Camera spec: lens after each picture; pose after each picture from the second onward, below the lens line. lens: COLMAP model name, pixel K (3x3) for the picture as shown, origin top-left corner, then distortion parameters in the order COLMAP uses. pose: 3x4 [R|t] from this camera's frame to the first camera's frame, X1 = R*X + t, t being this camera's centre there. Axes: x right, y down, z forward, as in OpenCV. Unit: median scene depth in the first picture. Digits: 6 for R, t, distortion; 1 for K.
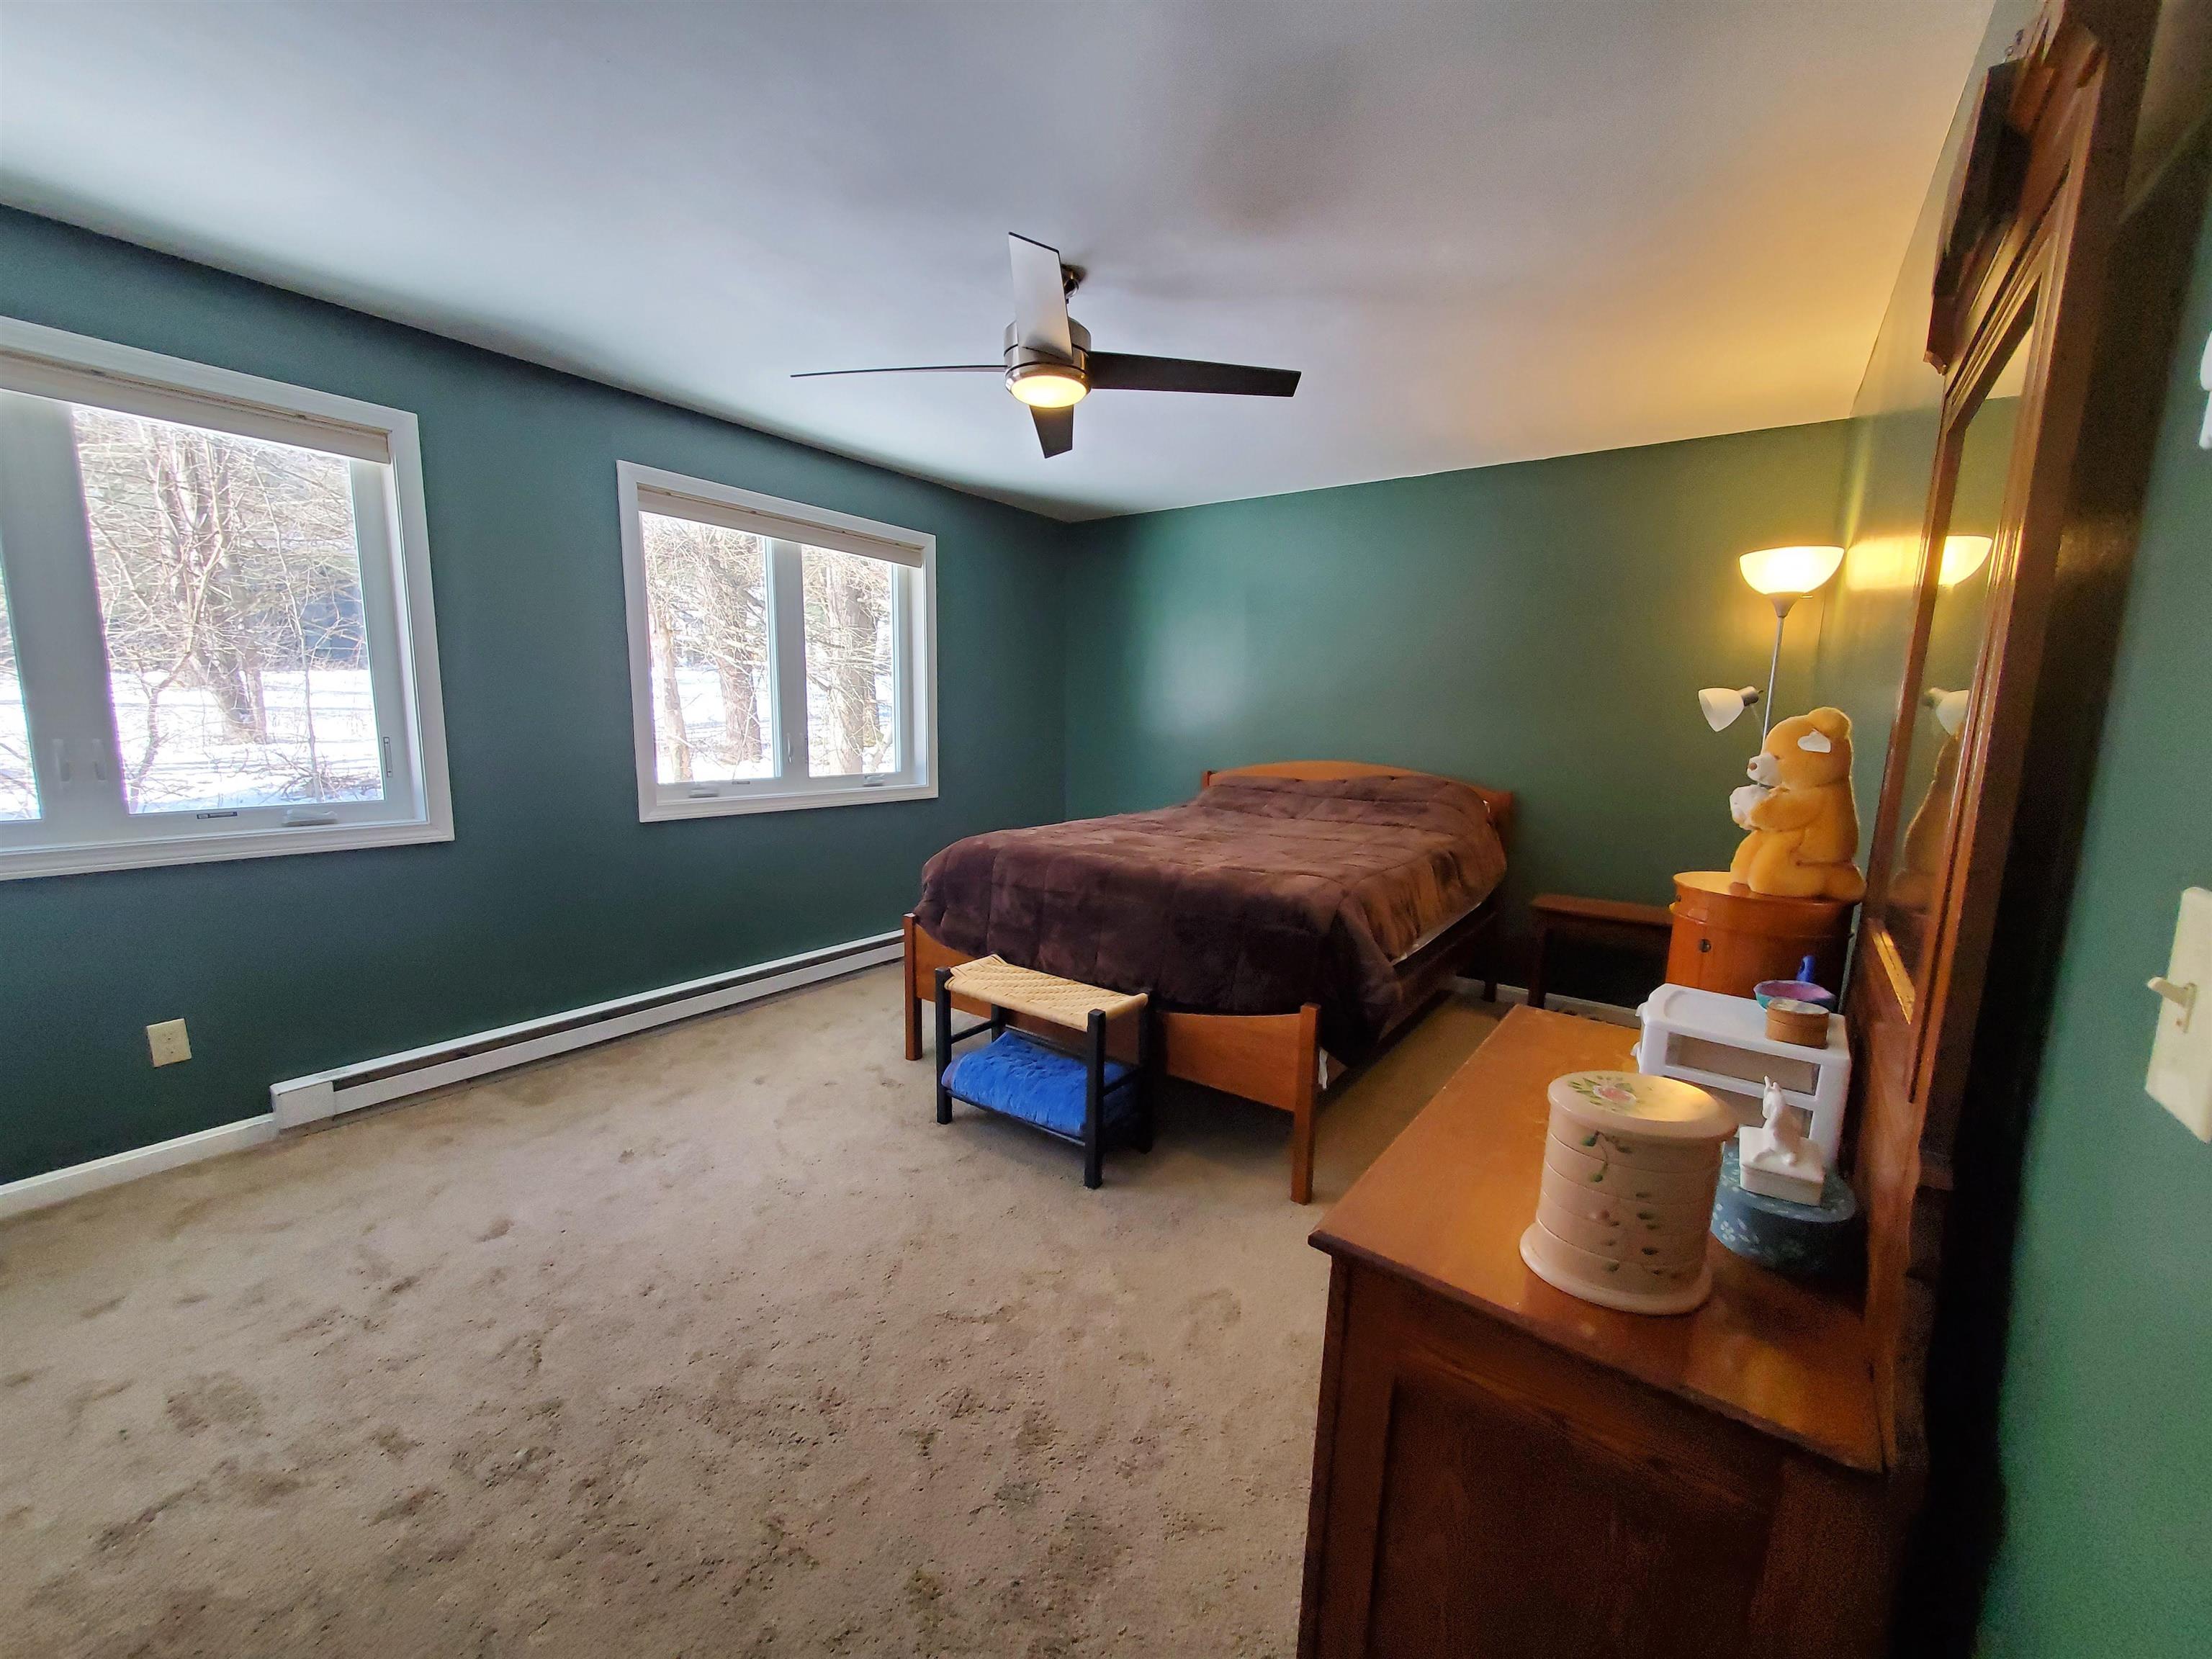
lens RADIAL K [[876.8, 0, 1116.4], [0, 876.8, 841.1], [0, 0, 1]] dist [0.001734, -0.000154]
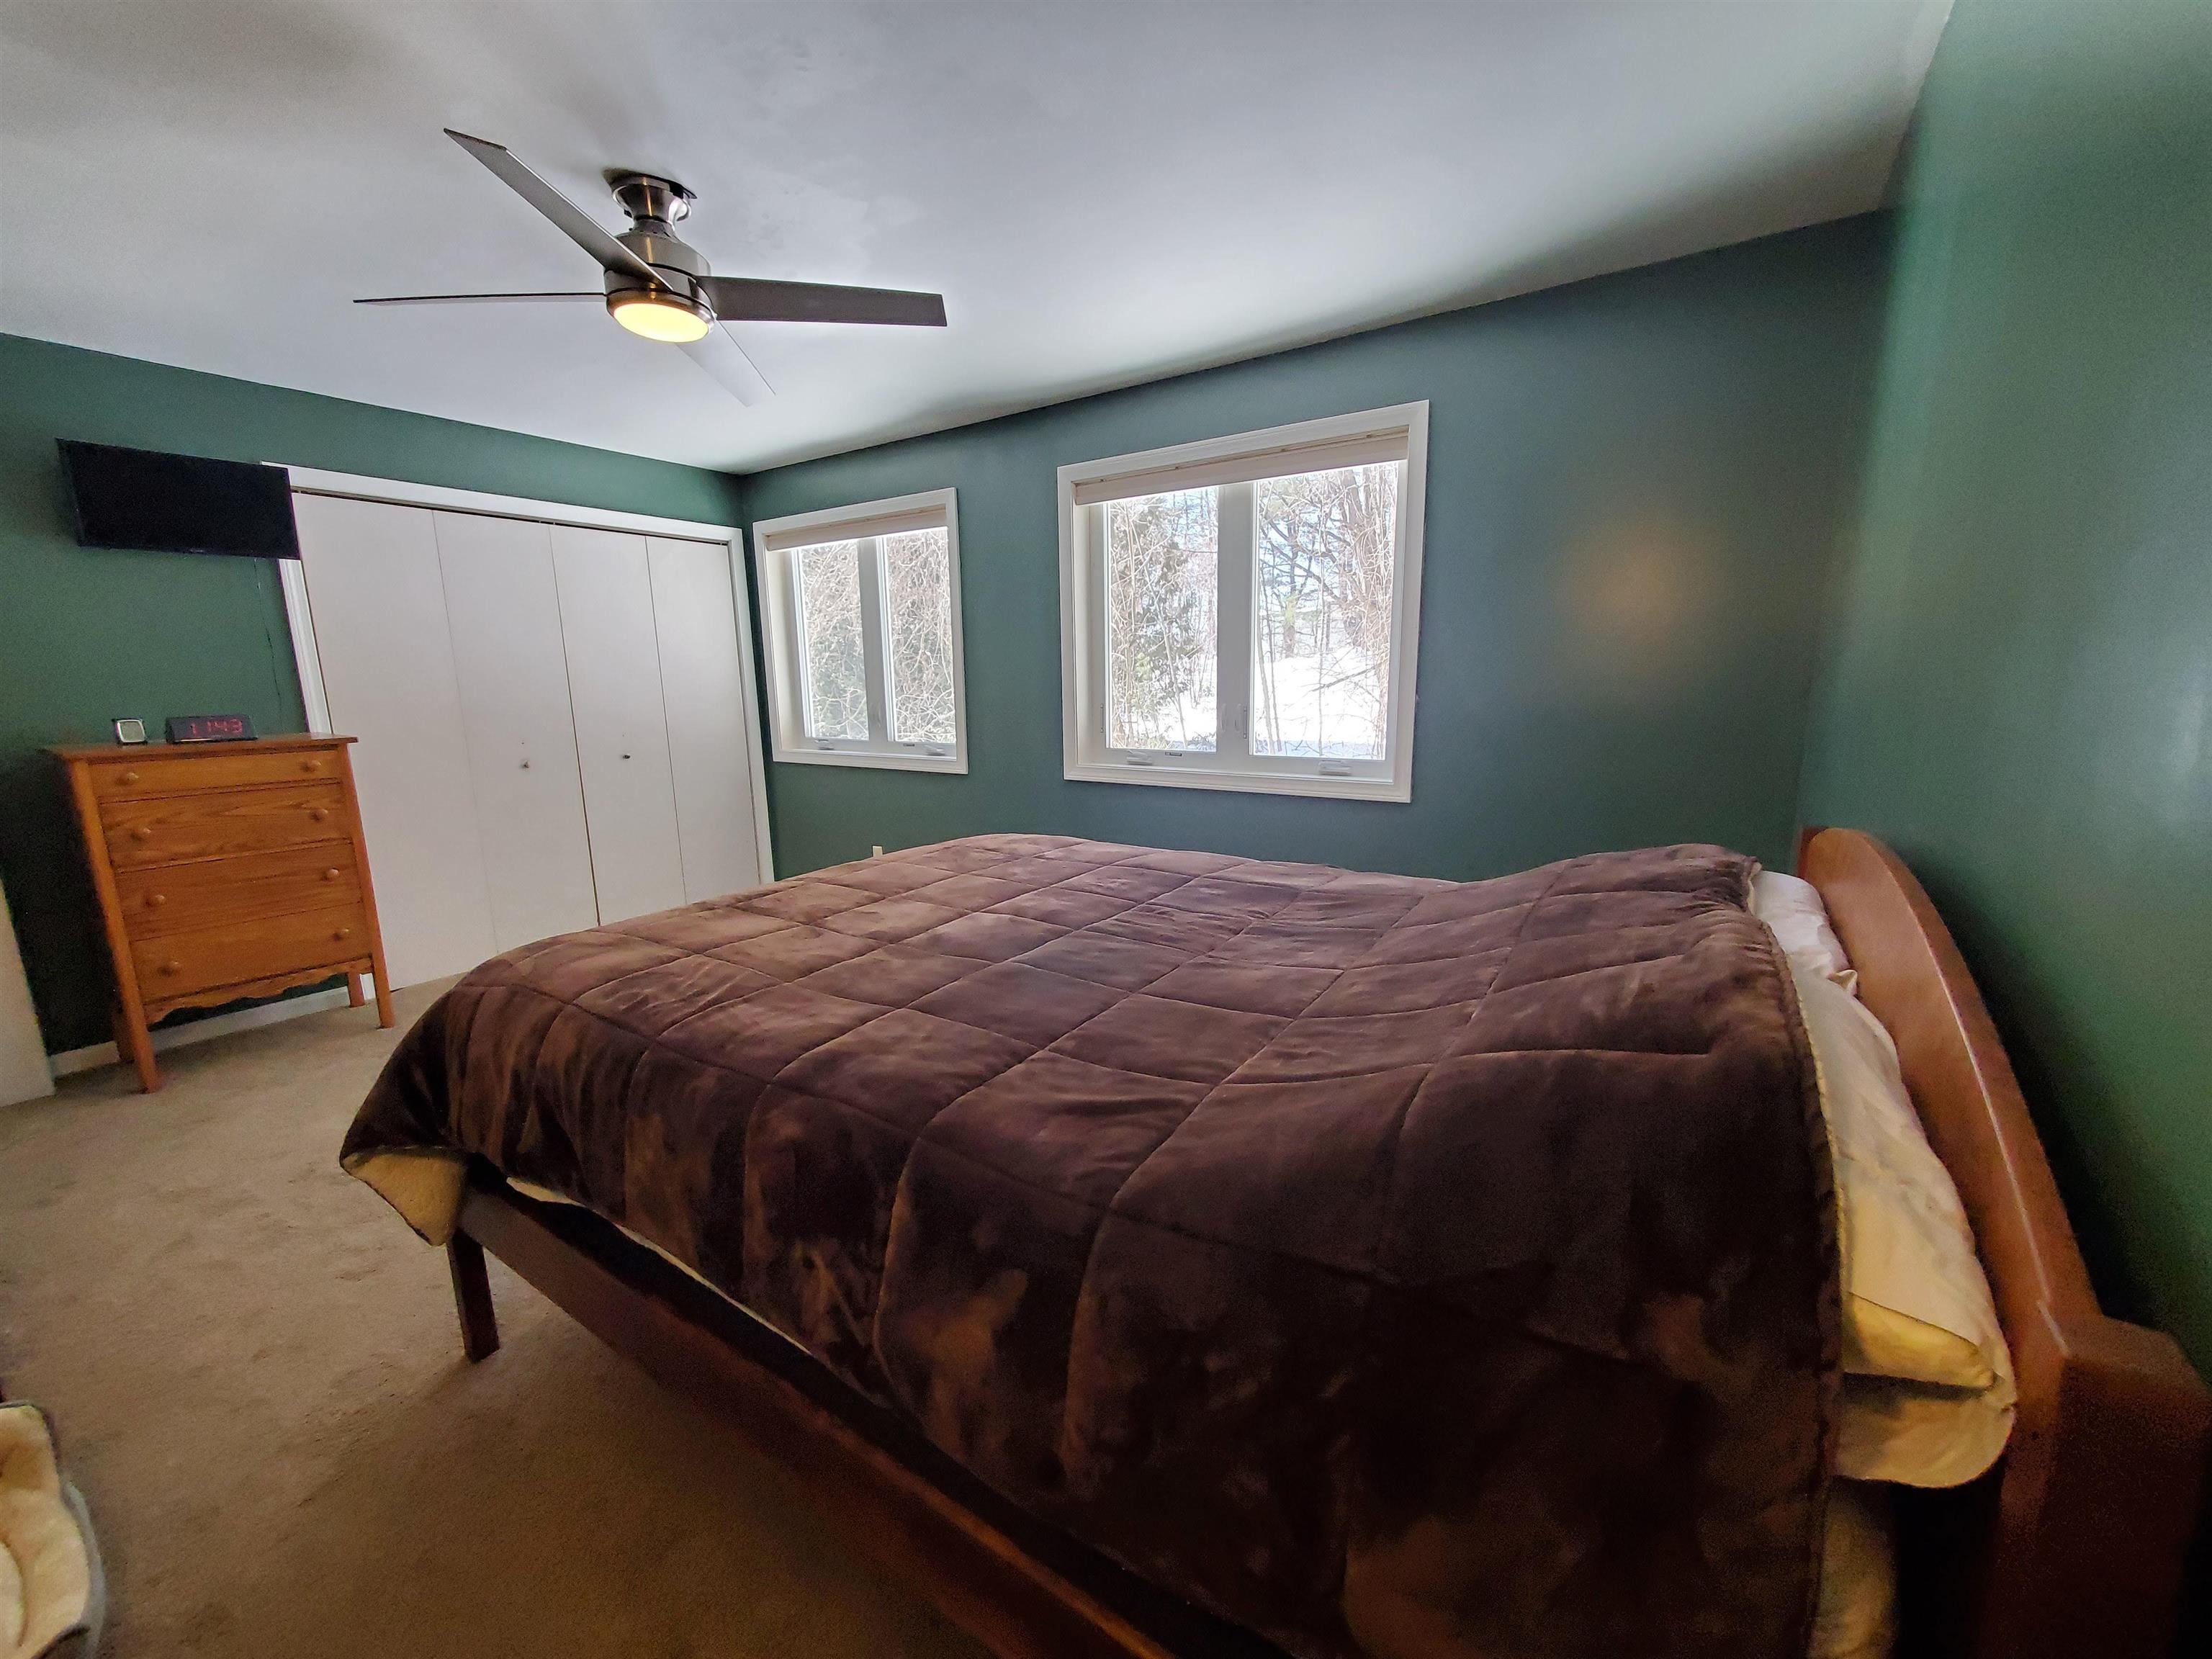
lens RADIAL K [[876.8, 0, 1116.4], [0, 876.8, 841.1], [0, 0, 1]] dist [0.001734, -0.000154]
pose [[0.030144, 0.152258, -0.987881, 0.632195], [-0.129703, 0.980570, 0.147173, -0.123384], [0.991095, 0.123694, 0.049306, 1.034348]]
